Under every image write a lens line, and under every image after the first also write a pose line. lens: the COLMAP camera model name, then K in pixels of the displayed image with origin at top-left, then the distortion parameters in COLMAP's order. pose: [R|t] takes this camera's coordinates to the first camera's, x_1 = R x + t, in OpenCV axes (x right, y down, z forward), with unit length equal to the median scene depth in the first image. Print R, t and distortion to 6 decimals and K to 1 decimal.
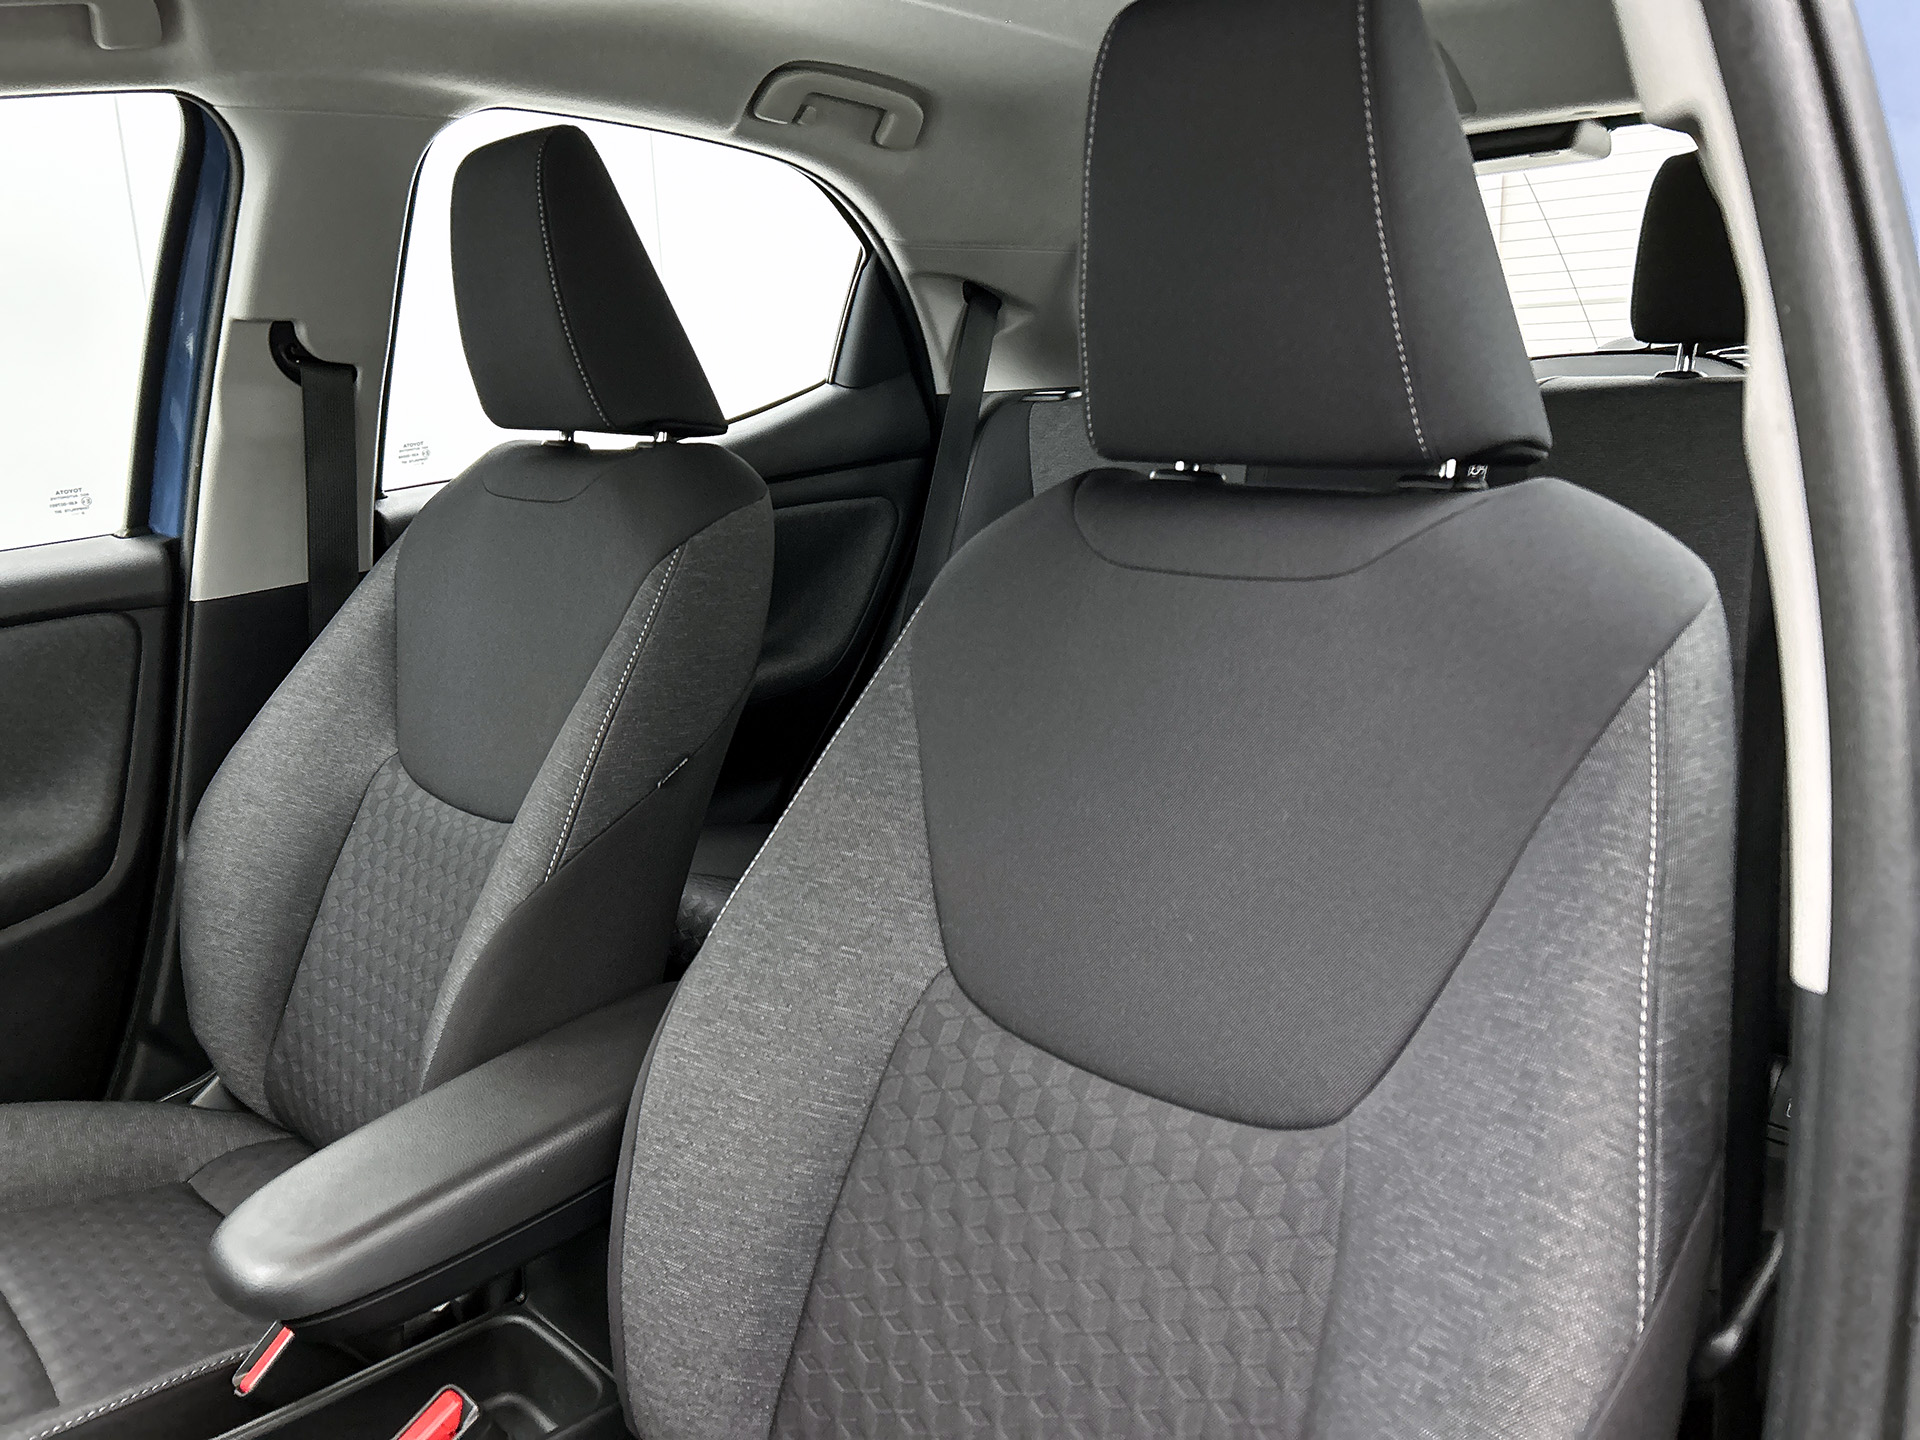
lens RADIAL K [[1409.2, 0, 956.1], [0, 1409.2, 685.2], [0, 0, 1]] dist [0.068703, -0.069796]
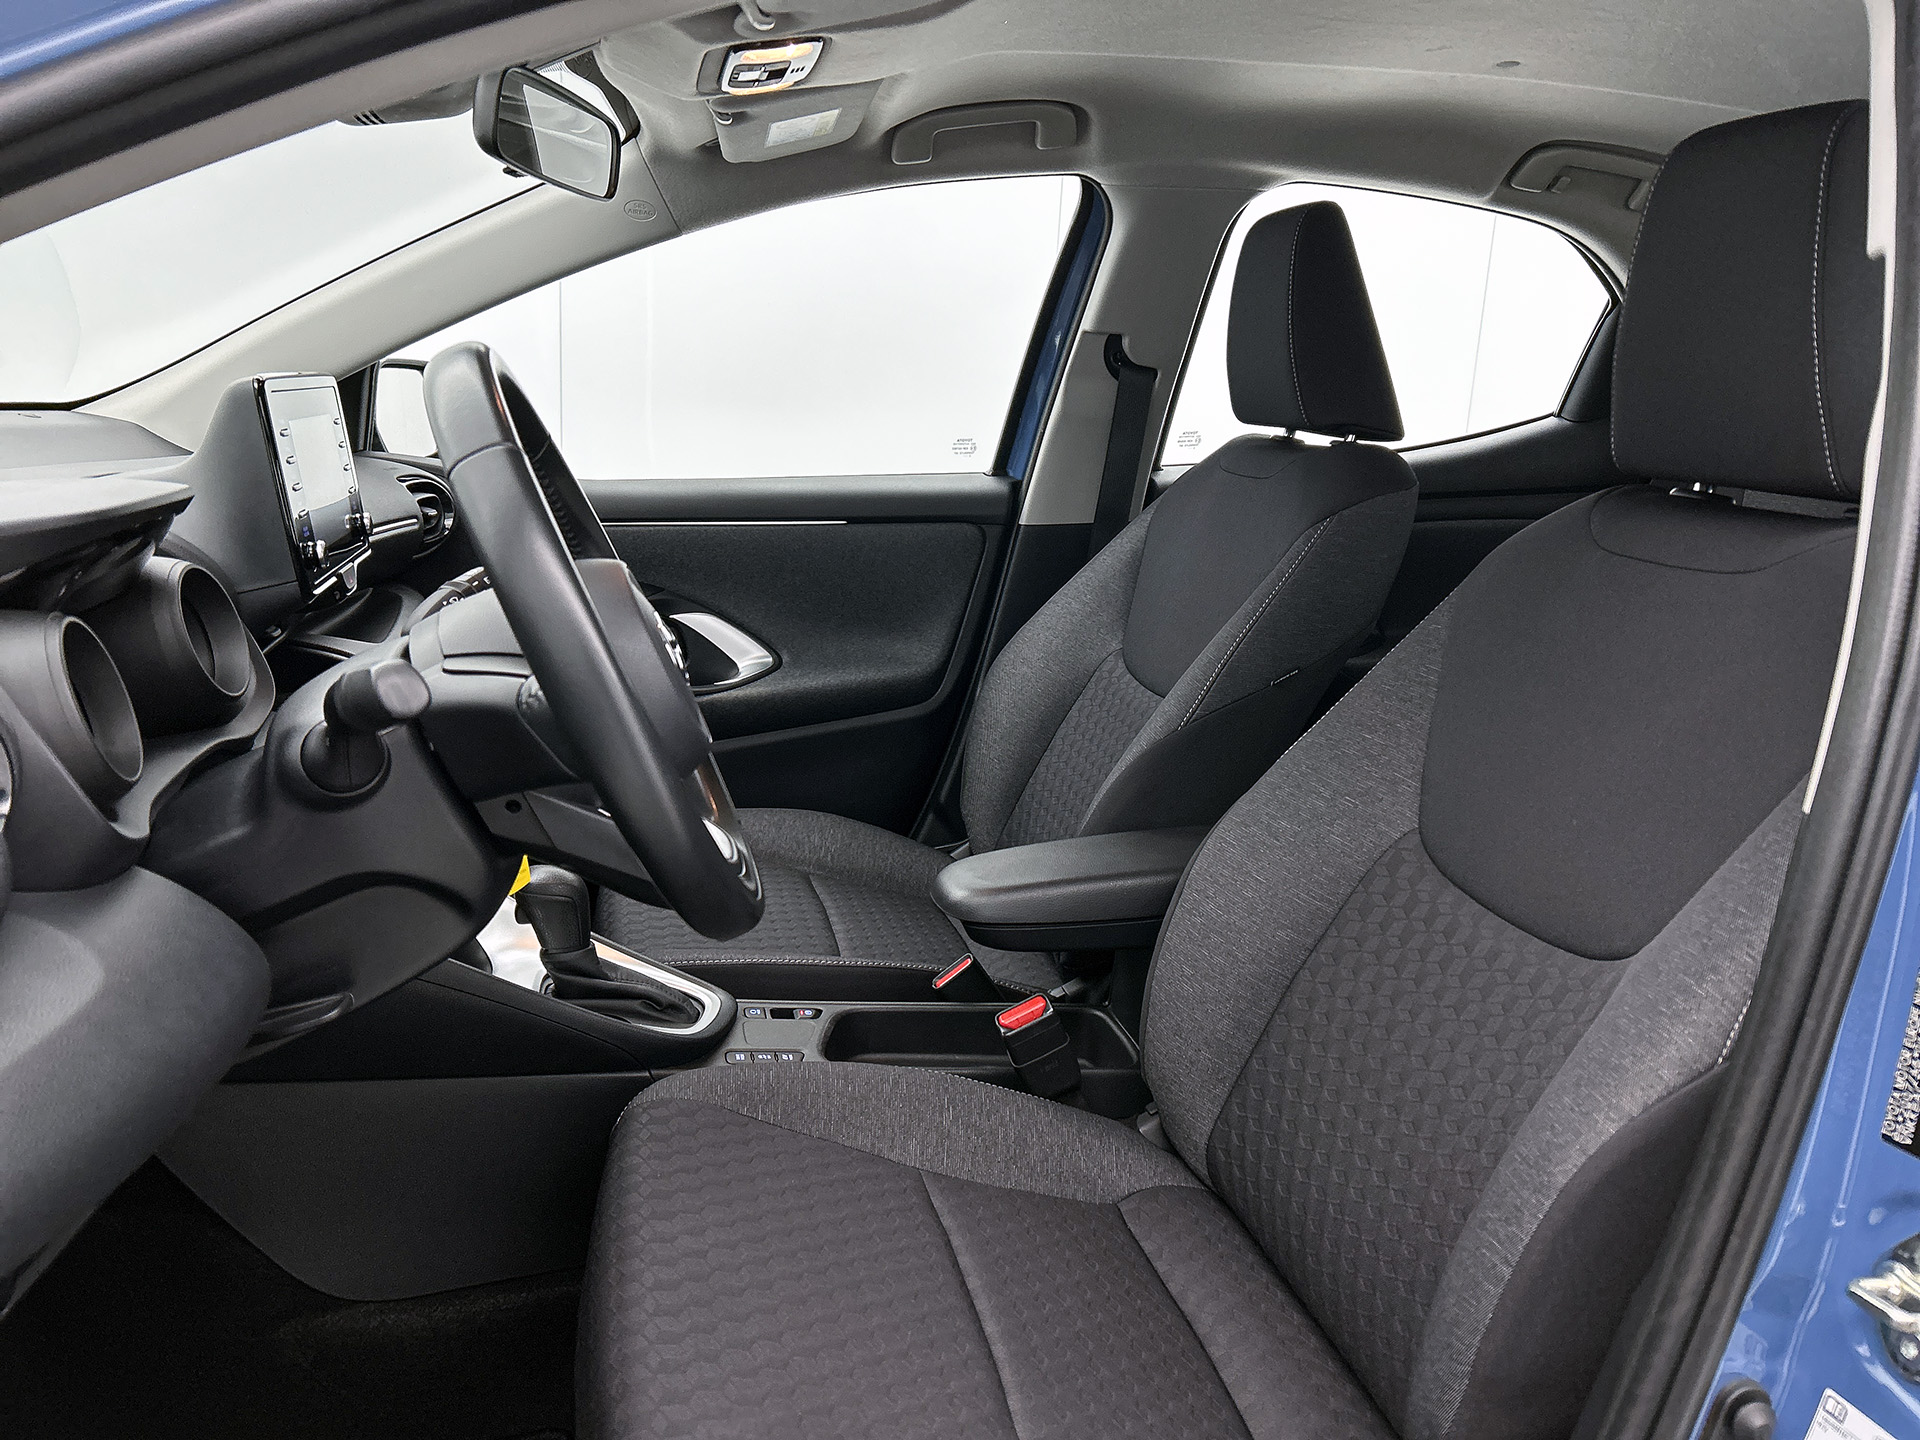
lens RADIAL K [[1454.9, 0, 936.7], [0, 1454.9, 715.5], [0, 0, 1]] dist [0.003392, -0.001244]
pose [[0.828720, 0.196617, -0.523990, 0.216037], [-0.198739, 0.978624, 0.052893, 0.074000], [0.523189, 0.060304, 0.850081, -0.297734]]
